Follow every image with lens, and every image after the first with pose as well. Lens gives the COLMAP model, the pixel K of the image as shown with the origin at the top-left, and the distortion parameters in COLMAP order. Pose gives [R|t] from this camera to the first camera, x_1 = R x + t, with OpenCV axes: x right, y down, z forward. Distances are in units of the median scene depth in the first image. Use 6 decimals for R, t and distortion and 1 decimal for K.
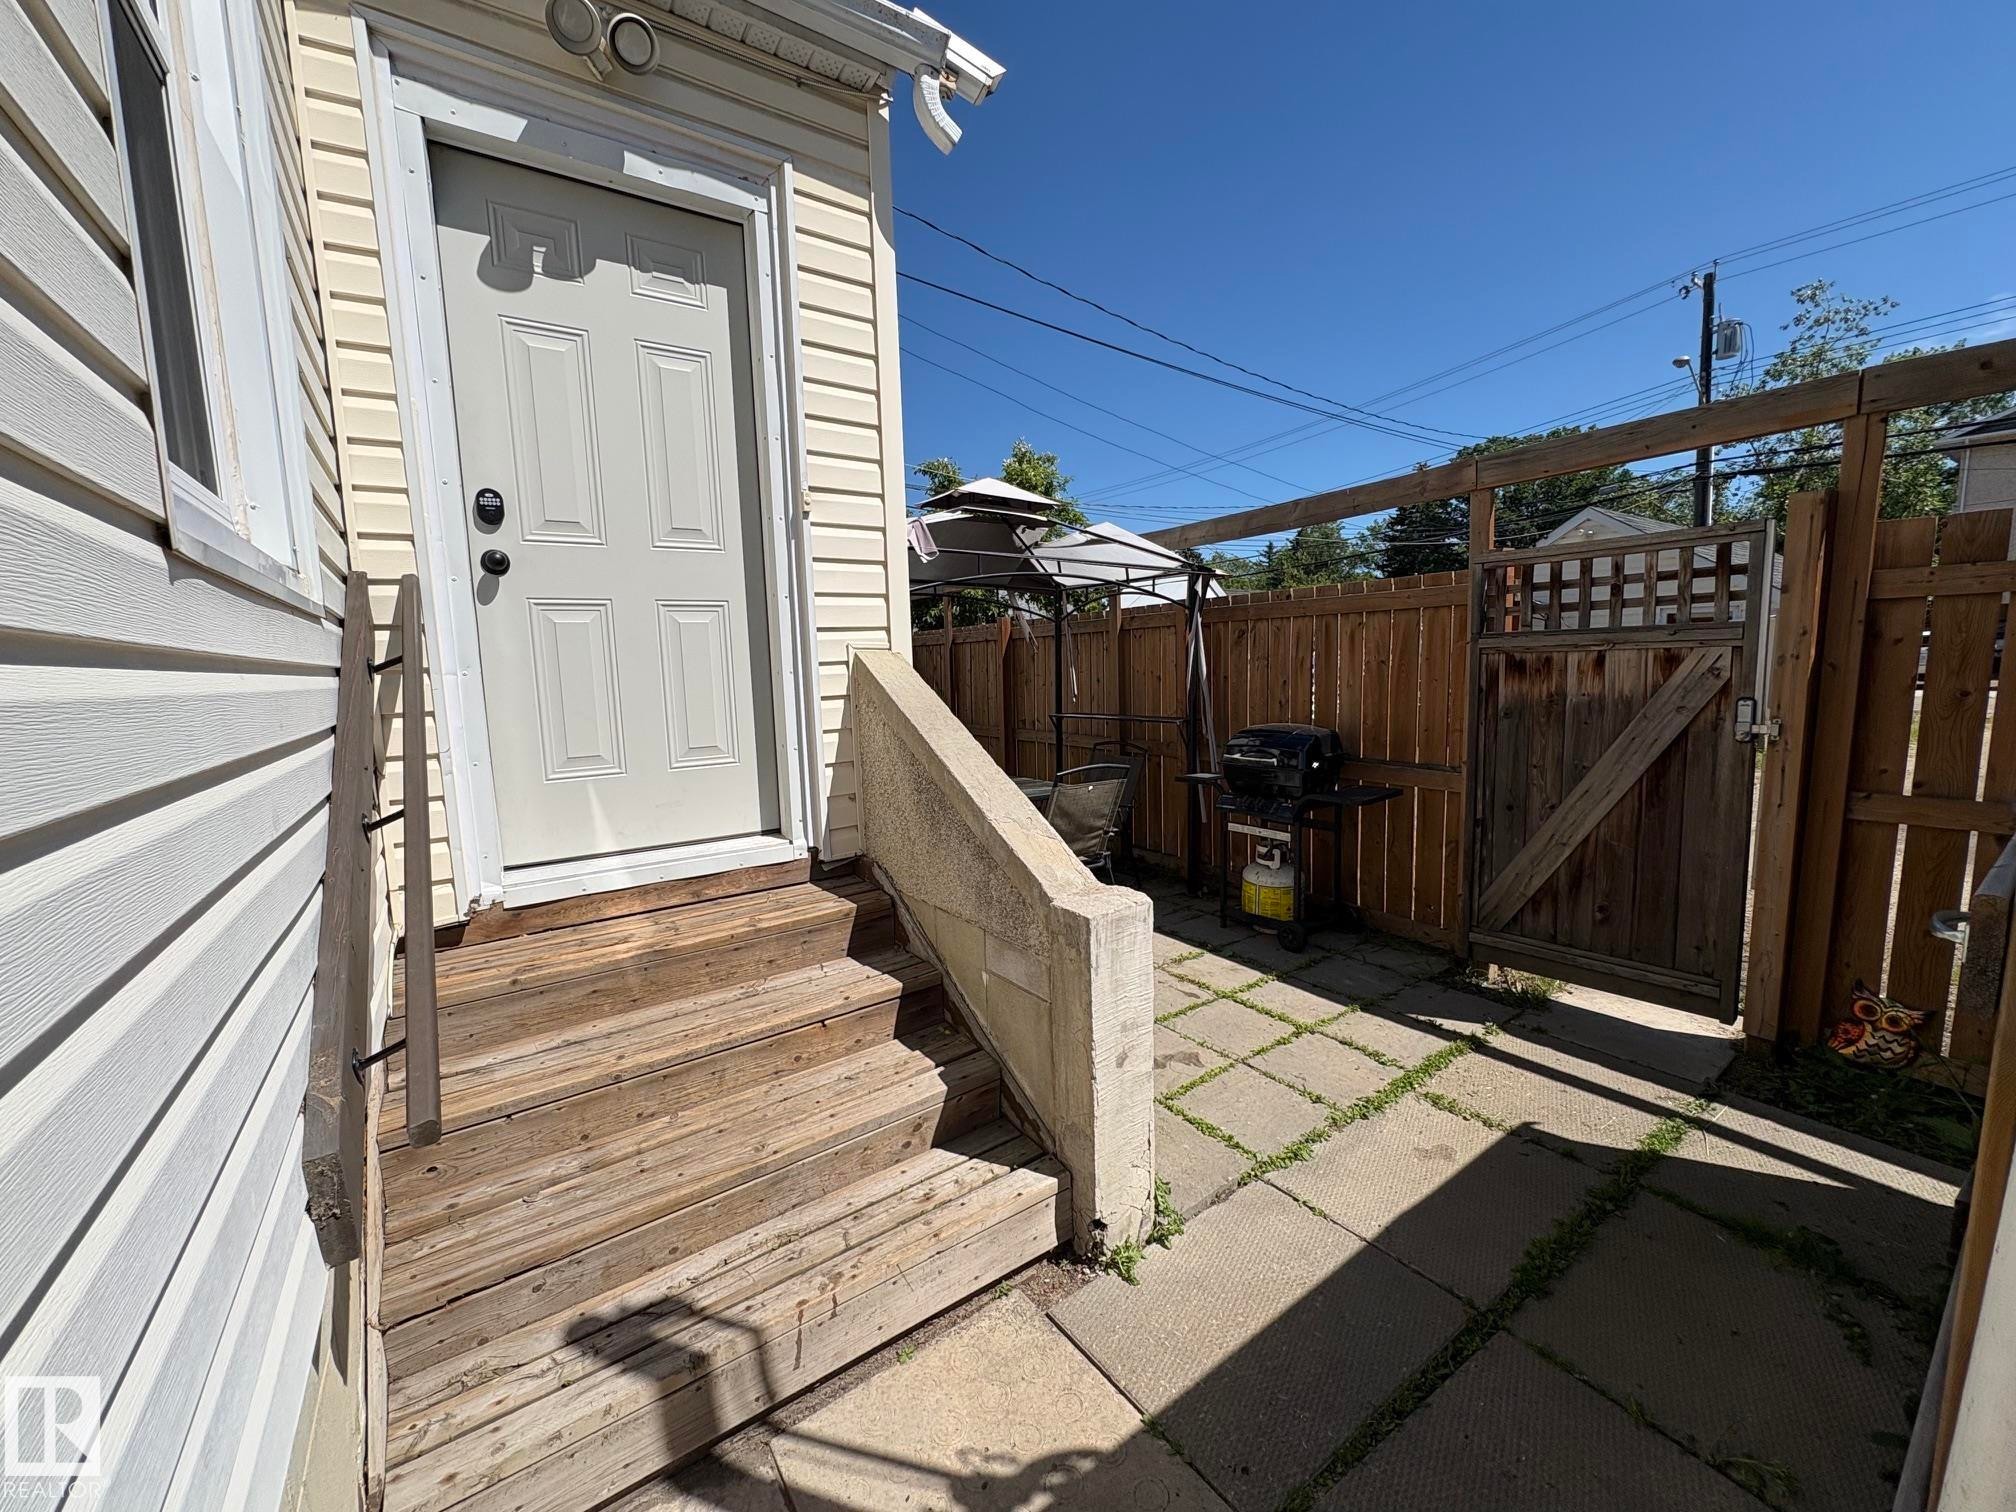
lens RADIAL K [[800.8, 0, 1006.6], [0, 800.8, 755.1], [0, 0, 1]] dist [-0.004814, 0.003246]
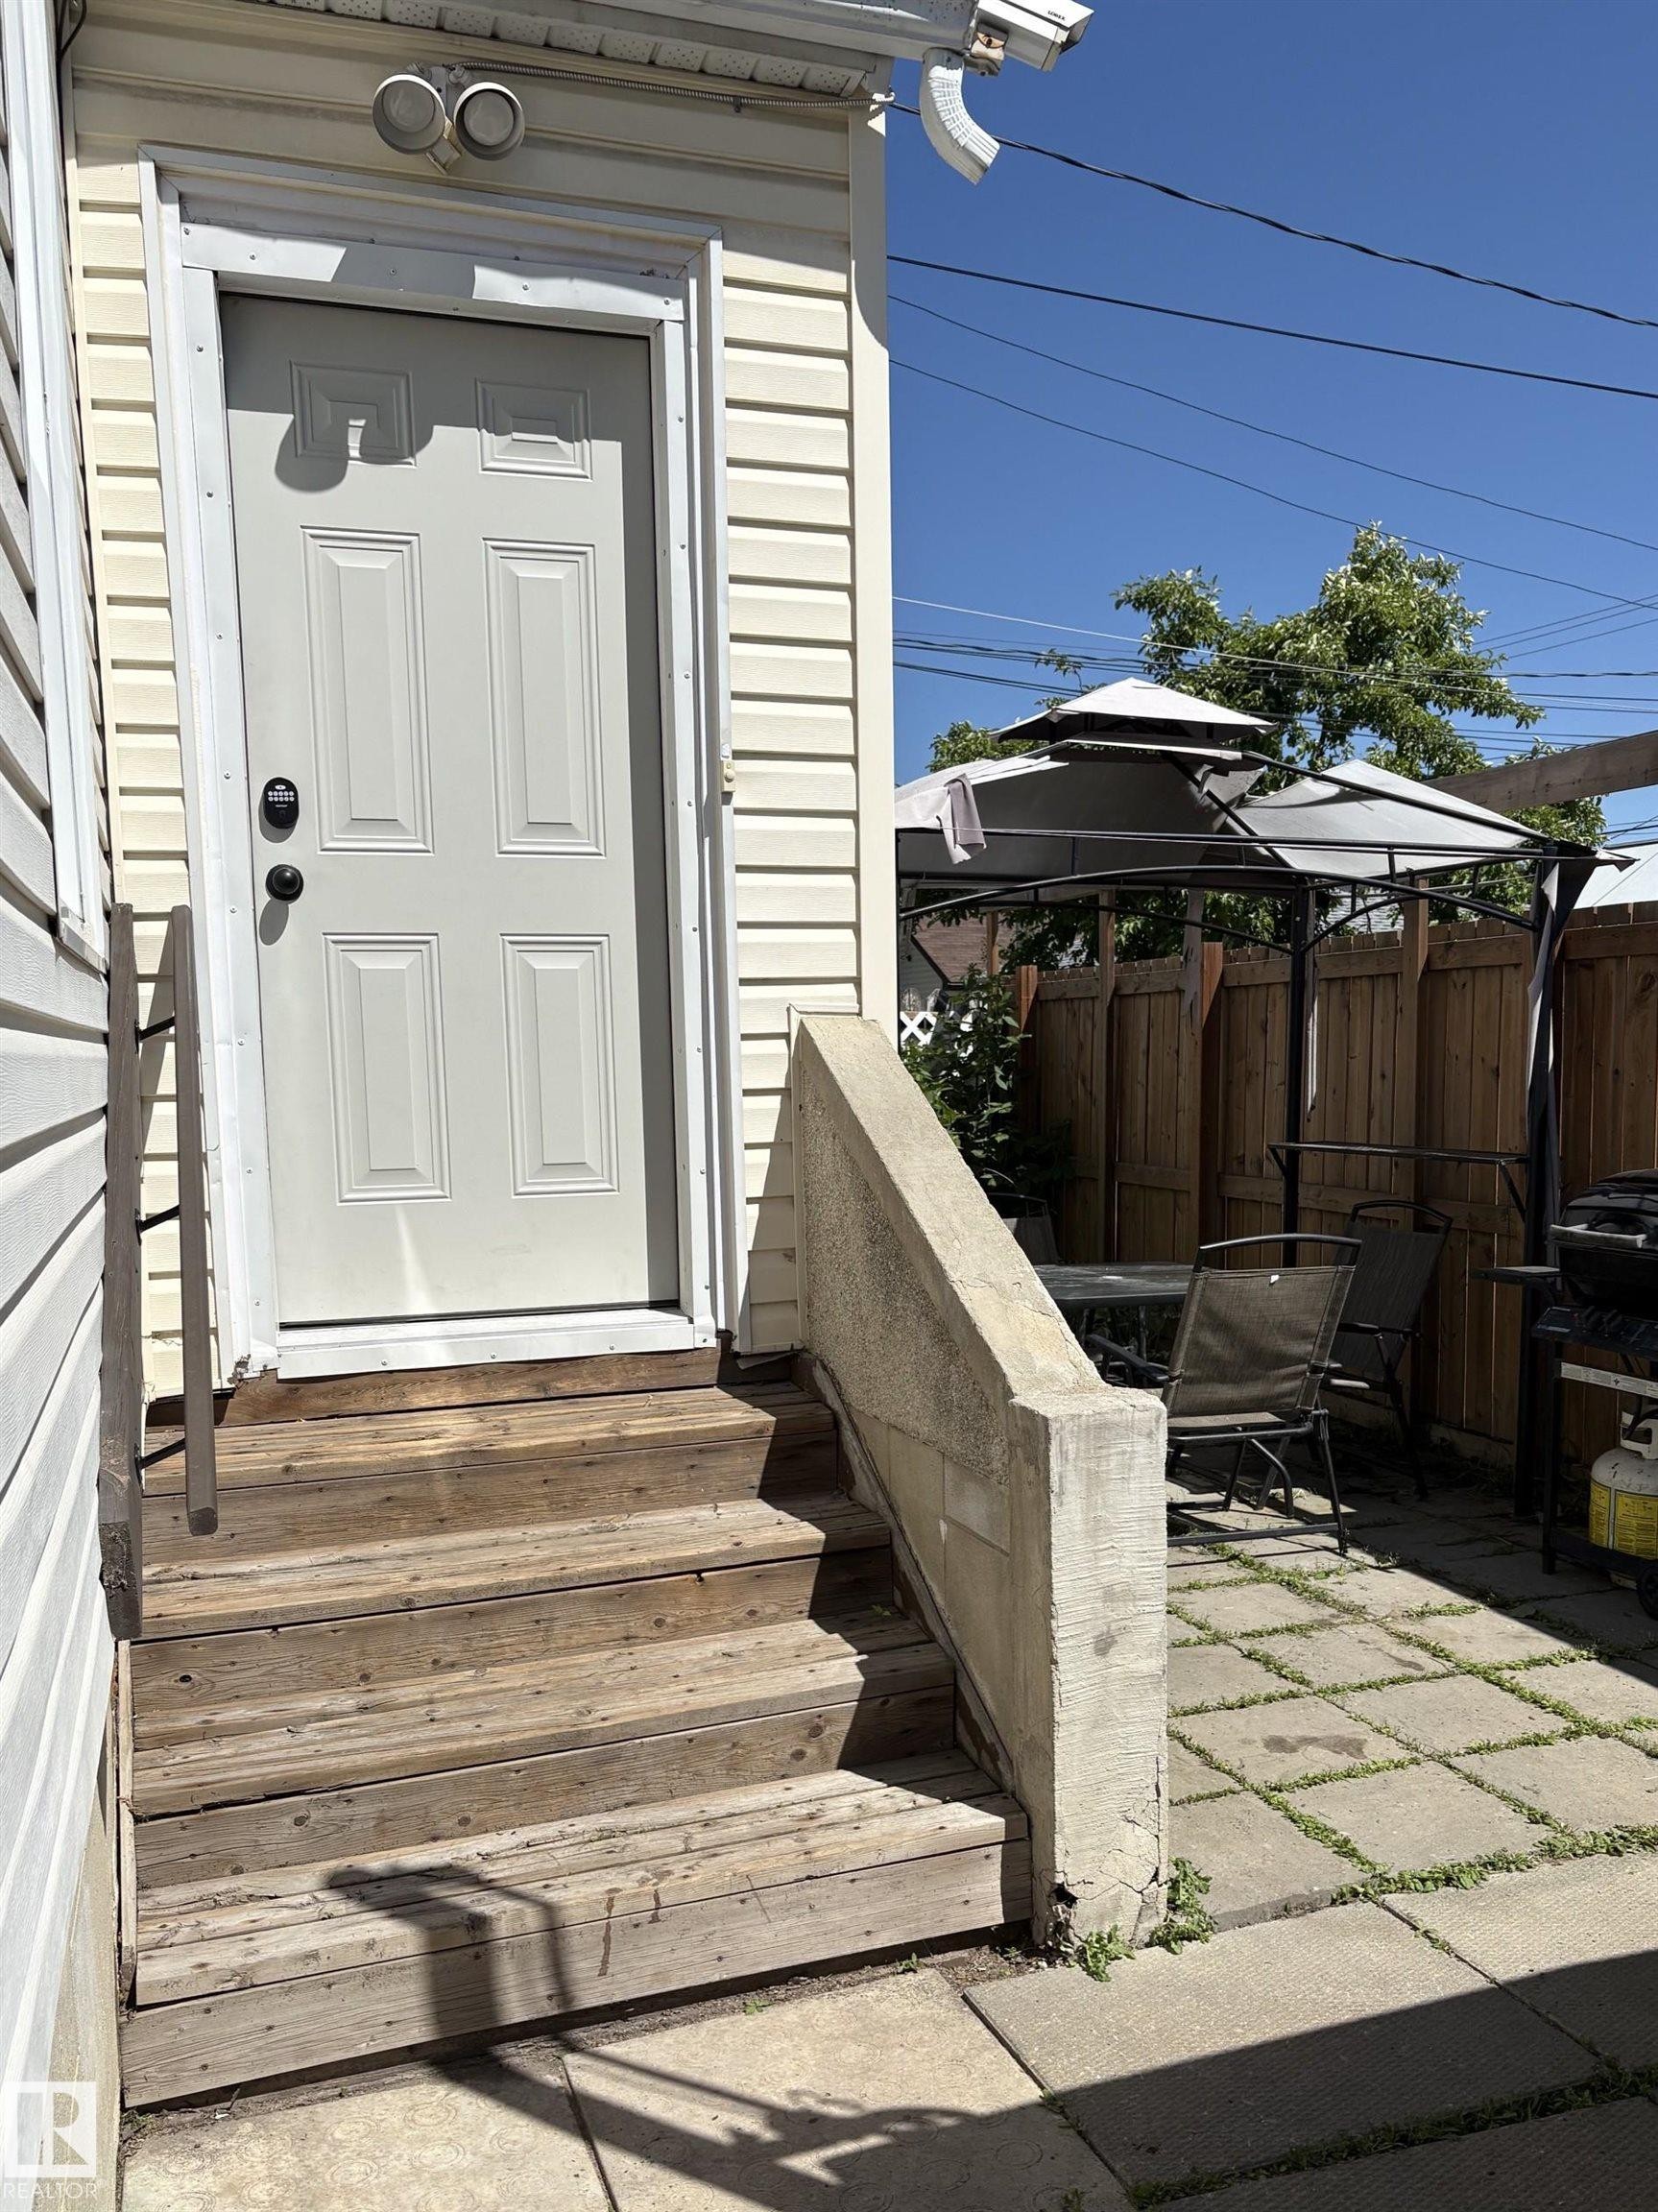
lens RADIAL K [[1886.9, 0, 858.2], [0, 1886.9, 1265.5], [0, 0, 1]] dist [0.049524, -0.035266]
pose [[0.964812, 0.043999, -0.259233, 0.291413], [-0.041930, 0.999029, 0.013507, 0.049163], [0.259575, -0.002162, 0.965720, -0.477519]]
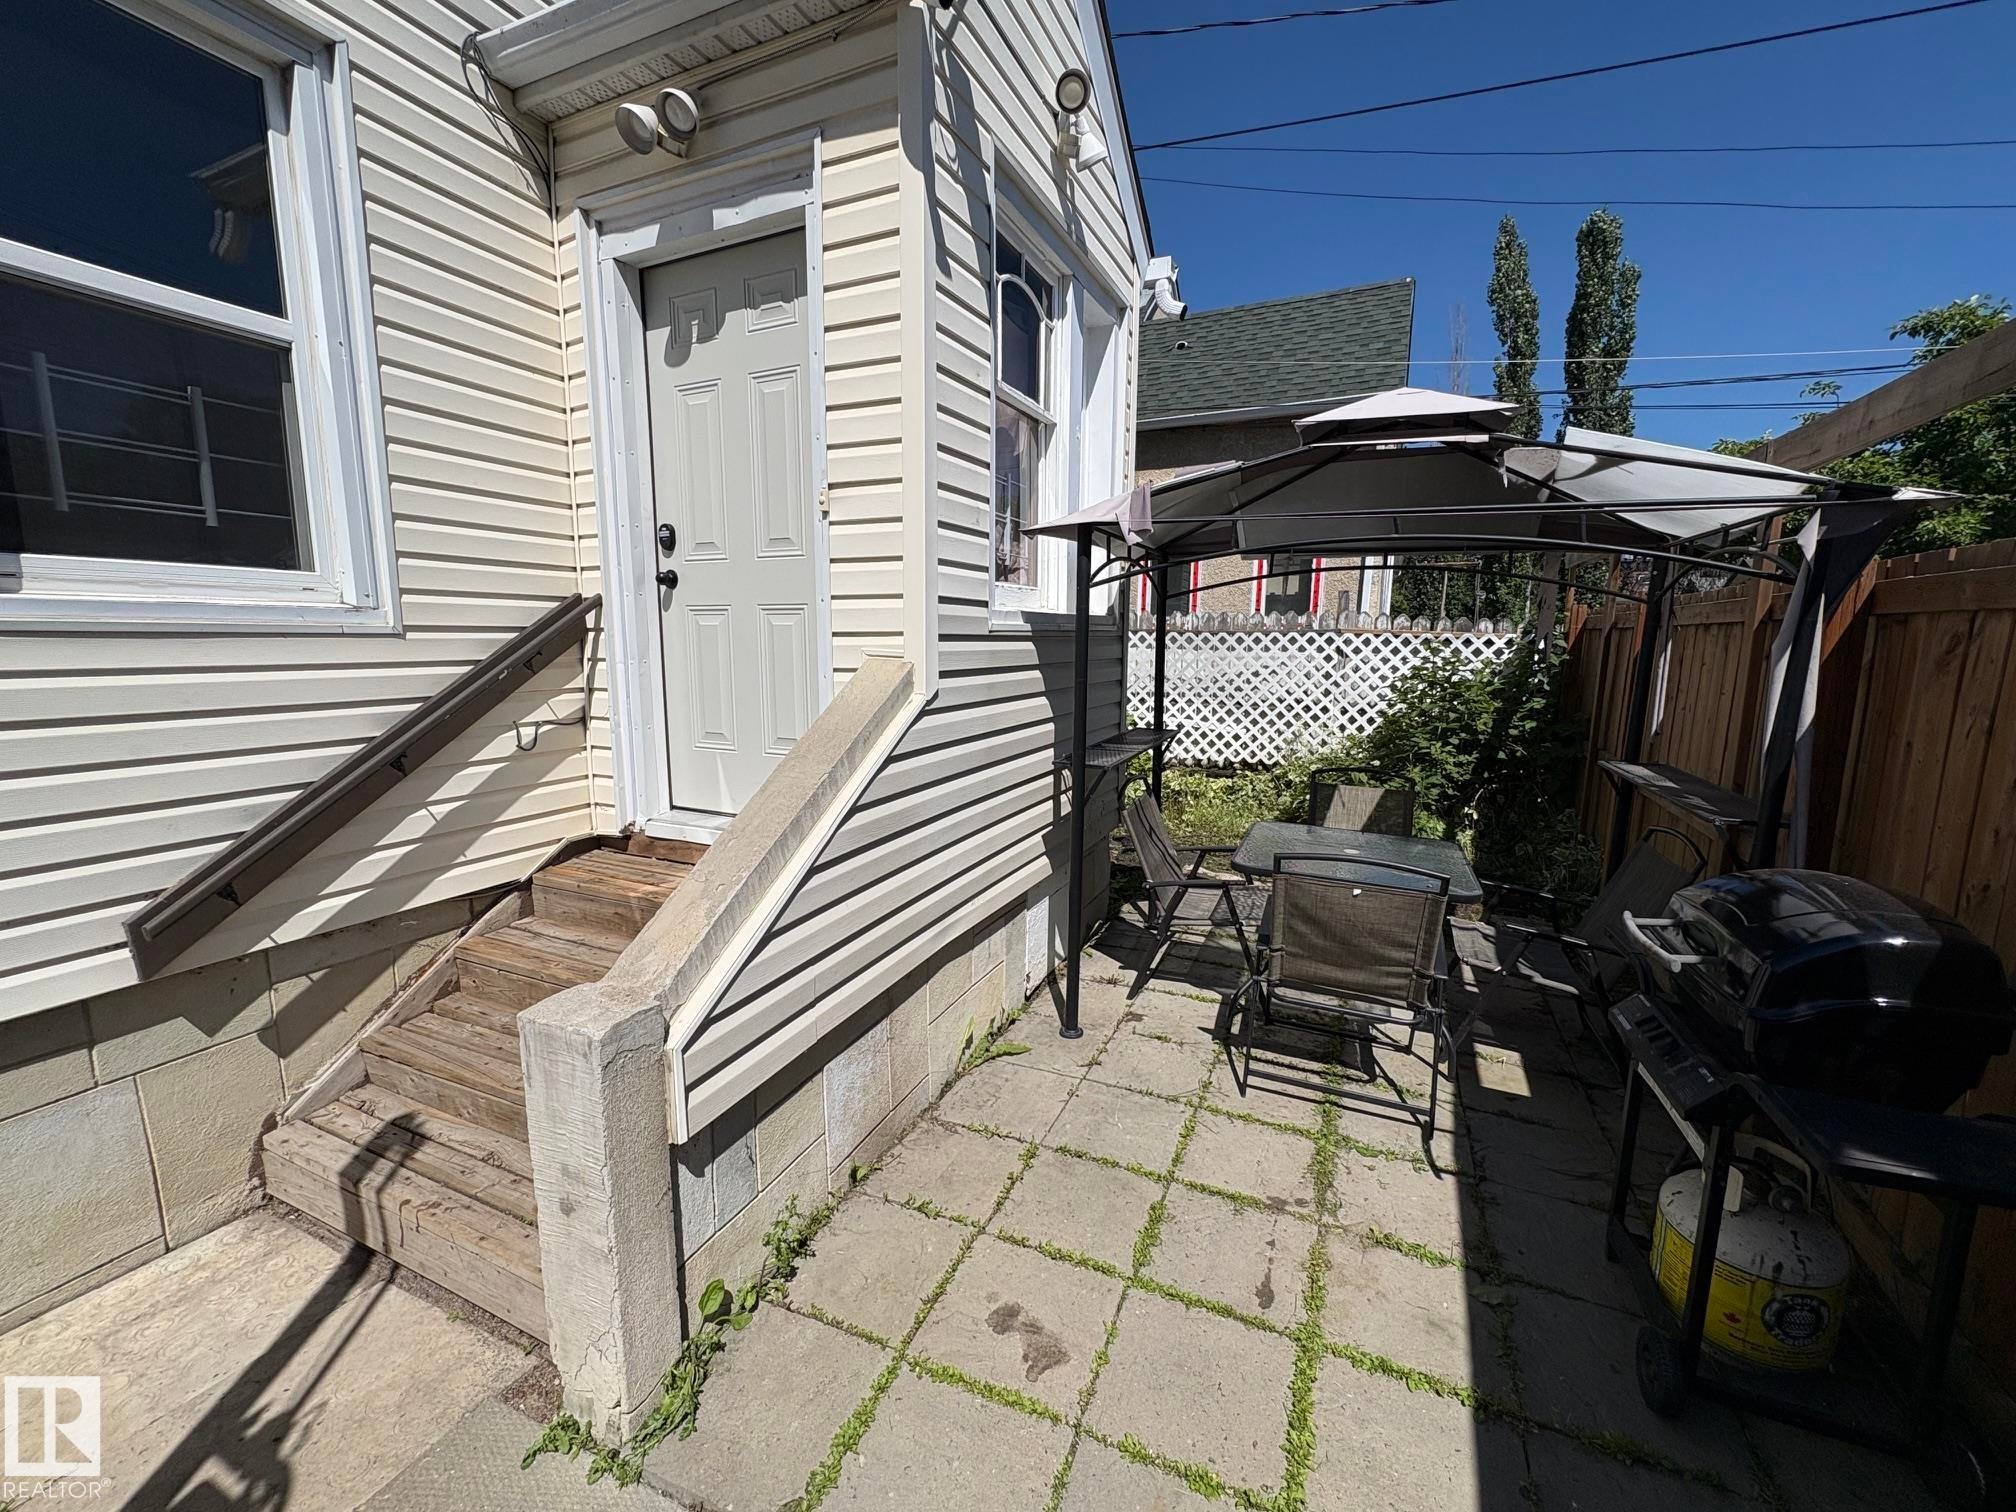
lens RADIAL K [[800.8, 0, 1000.4], [0, 800.8, 754.6], [0, 0, 1]] dist [-0.004814, 0.003246]
pose [[0.513748, 0.161504, -0.842603, 0.827751], [-0.120931, 0.985948, 0.115246, -0.177778], [0.849375, 0.042689, 0.526060, 0.799358]]
